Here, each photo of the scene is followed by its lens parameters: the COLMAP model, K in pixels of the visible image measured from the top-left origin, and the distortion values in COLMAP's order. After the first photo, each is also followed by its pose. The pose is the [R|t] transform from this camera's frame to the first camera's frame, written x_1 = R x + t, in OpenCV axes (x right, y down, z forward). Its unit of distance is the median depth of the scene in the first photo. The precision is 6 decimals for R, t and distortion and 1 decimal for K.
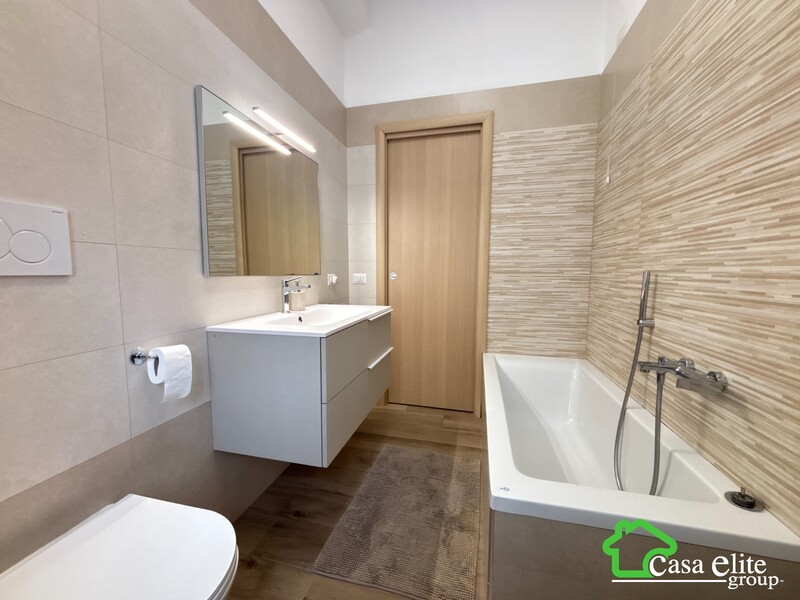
lens RADIAL K [[322.8, 0, 397.6], [0, 322.8, 298.8], [0, 0, 1]] dist [0.001226, 0.000510]
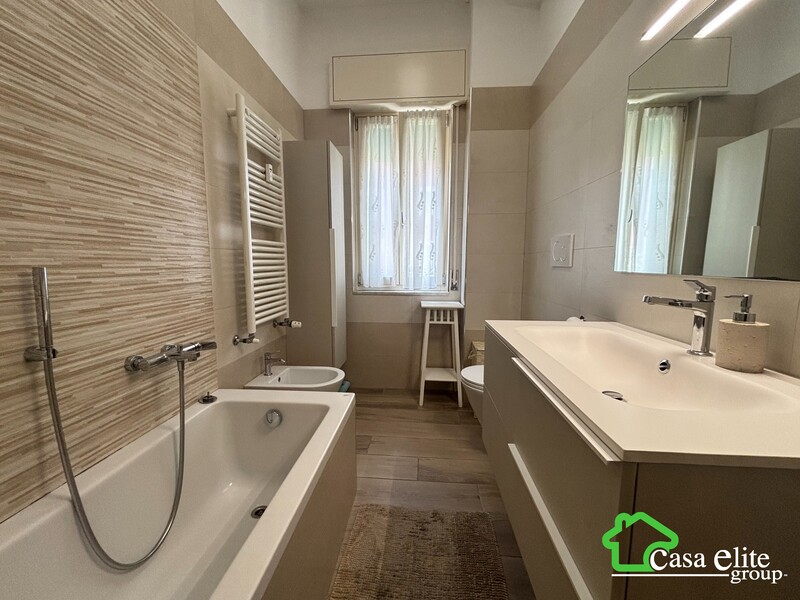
lens RADIAL K [[322.8, 0, 397.6], [0, 322.8, 298.8], [0, 0, 1]] dist [0.001226, 0.000510]
pose [[-0.985534, 0.018573, -0.168457, 0.287221], [-0.015167, 0.980323, 0.196818, -0.197873], [0.168798, 0.196526, -0.965860, 2.163833]]
